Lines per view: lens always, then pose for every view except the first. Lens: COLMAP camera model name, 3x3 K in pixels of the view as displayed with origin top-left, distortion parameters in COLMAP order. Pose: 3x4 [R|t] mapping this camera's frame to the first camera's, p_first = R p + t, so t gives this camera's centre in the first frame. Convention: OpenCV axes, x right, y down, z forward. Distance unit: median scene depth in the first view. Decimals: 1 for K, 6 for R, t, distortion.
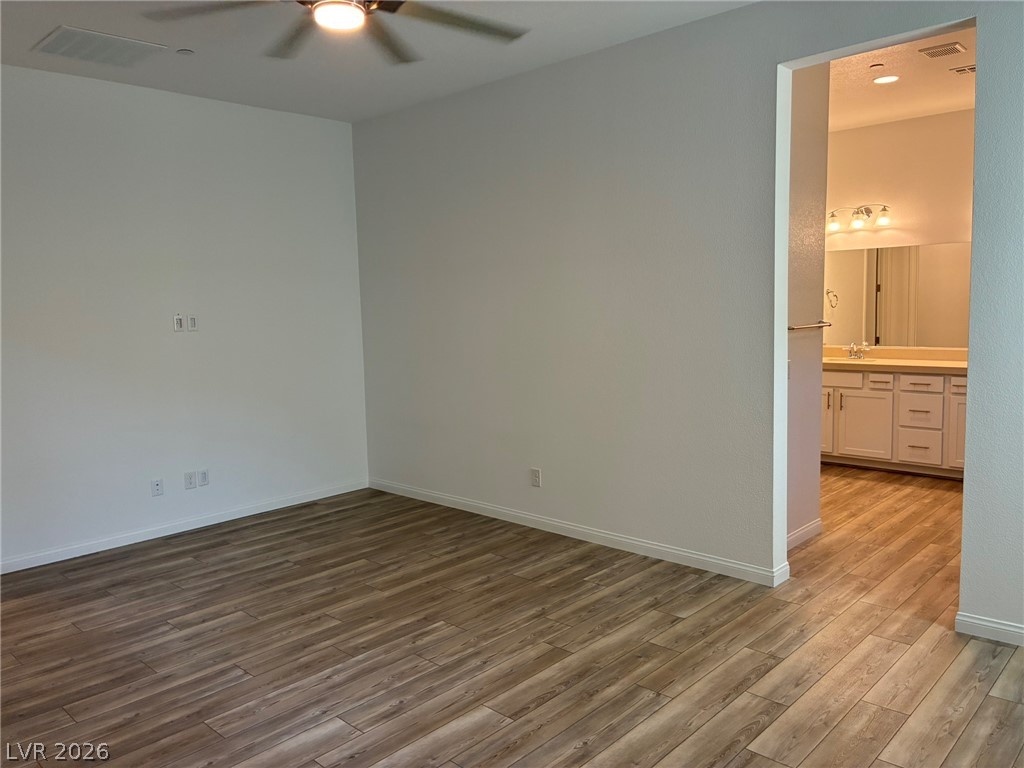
lens RADIAL K [[776.1, 0, 506.8], [0, 776.1, 381.1], [0, 0, 1]] dist [0.051614, -0.064833]
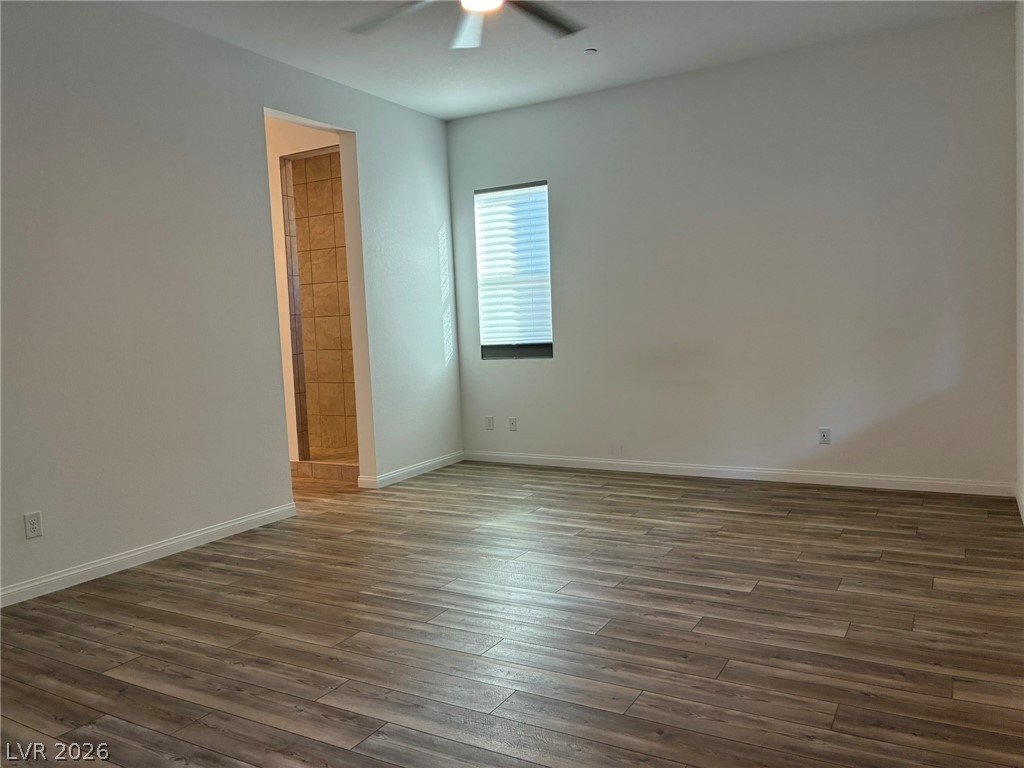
lens RADIAL K [[776.1, 0, 510.0], [0, 776.1, 384.8], [0, 0, 1]] dist [0.051614, -0.064833]
pose [[-0.237063, -0.036133, 0.970822, -0.895783], [0.151432, 0.985719, 0.073665, 0.014556], [-0.959620, 0.164476, -0.228206, 0.861484]]
